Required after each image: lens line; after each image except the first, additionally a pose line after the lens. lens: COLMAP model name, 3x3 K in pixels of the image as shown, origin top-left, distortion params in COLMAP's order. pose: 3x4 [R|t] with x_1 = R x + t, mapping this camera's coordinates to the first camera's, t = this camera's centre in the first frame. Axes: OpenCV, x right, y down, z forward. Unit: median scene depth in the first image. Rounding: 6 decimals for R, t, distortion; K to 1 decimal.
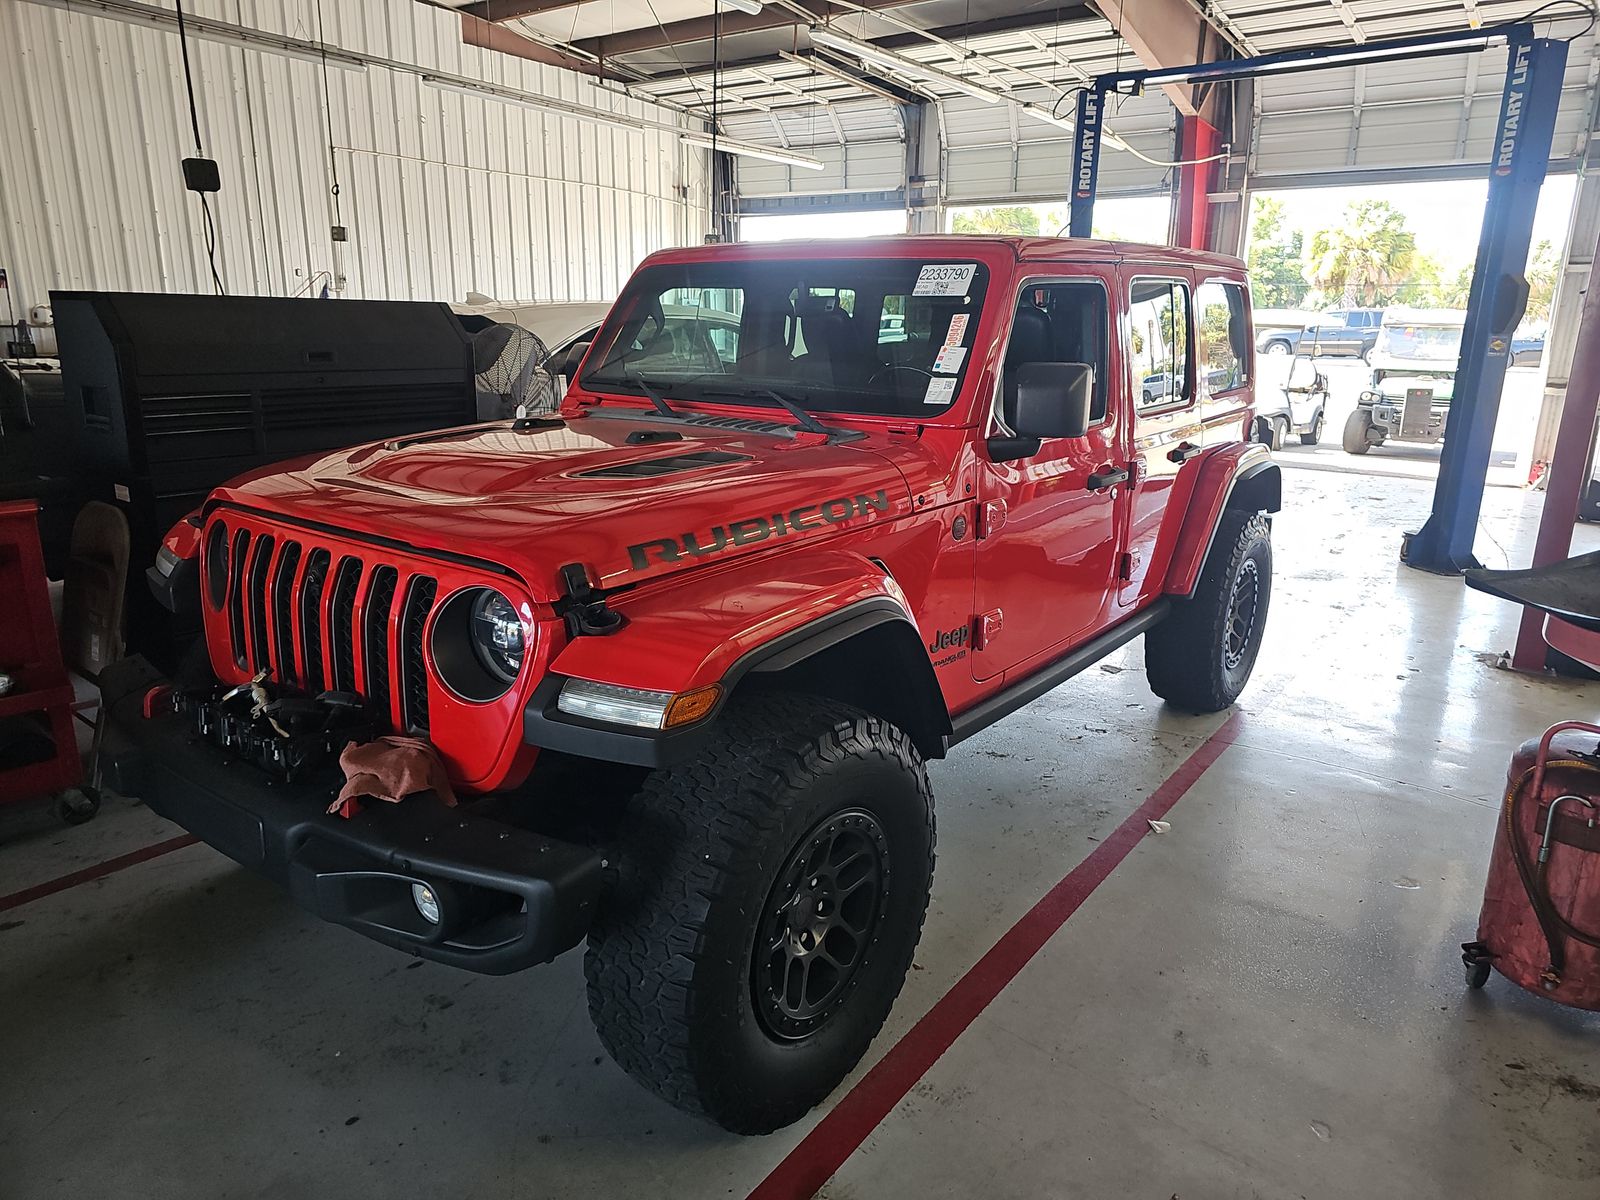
lens RADIAL K [[1053.5, 0, 827.4], [0, 1053.5, 596.3], [0, 0, 1]] dist [0.027954, -0.013175]
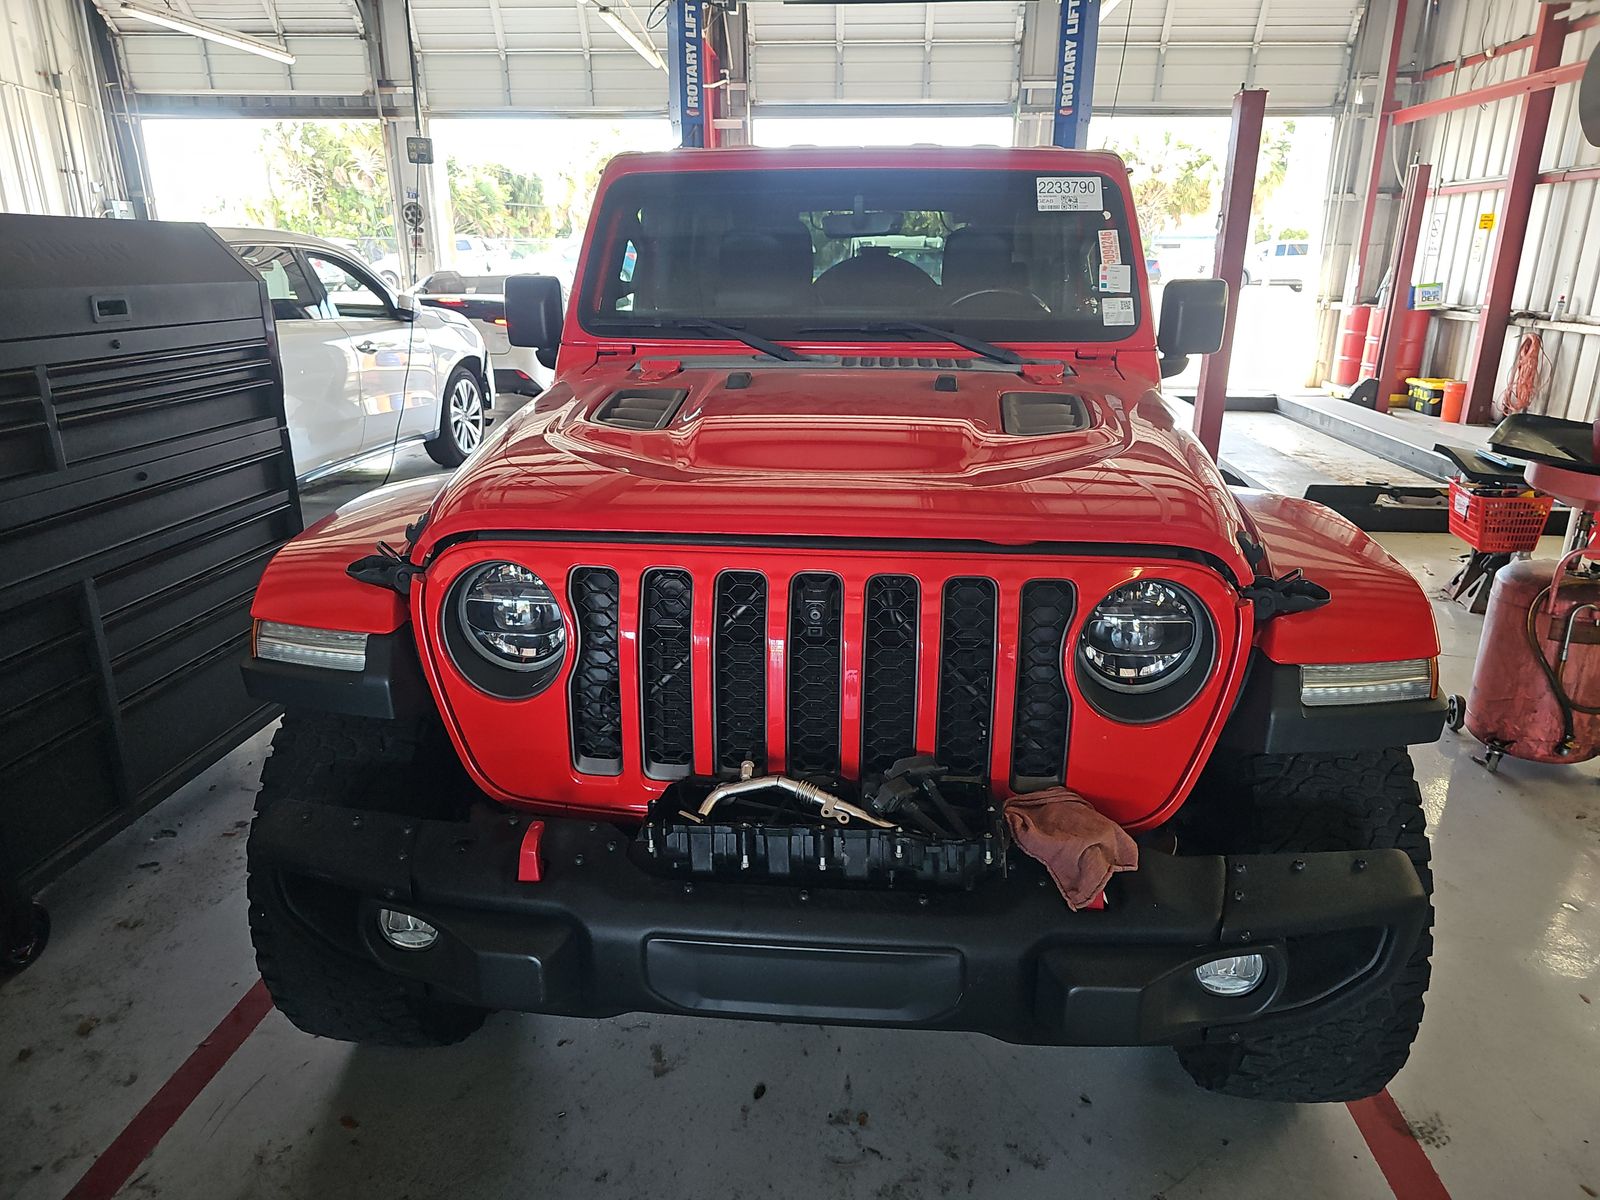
lens RADIAL K [[1053.5, 0, 827.4], [0, 1053.5, 596.3], [0, 0, 1]] dist [0.027954, -0.013175]
pose [[0.854870, -0.174743, 0.488531, -0.149521], [0.144170, 0.984501, 0.099868, -0.017635], [-0.498410, -0.014943, 0.866813, 0.070186]]
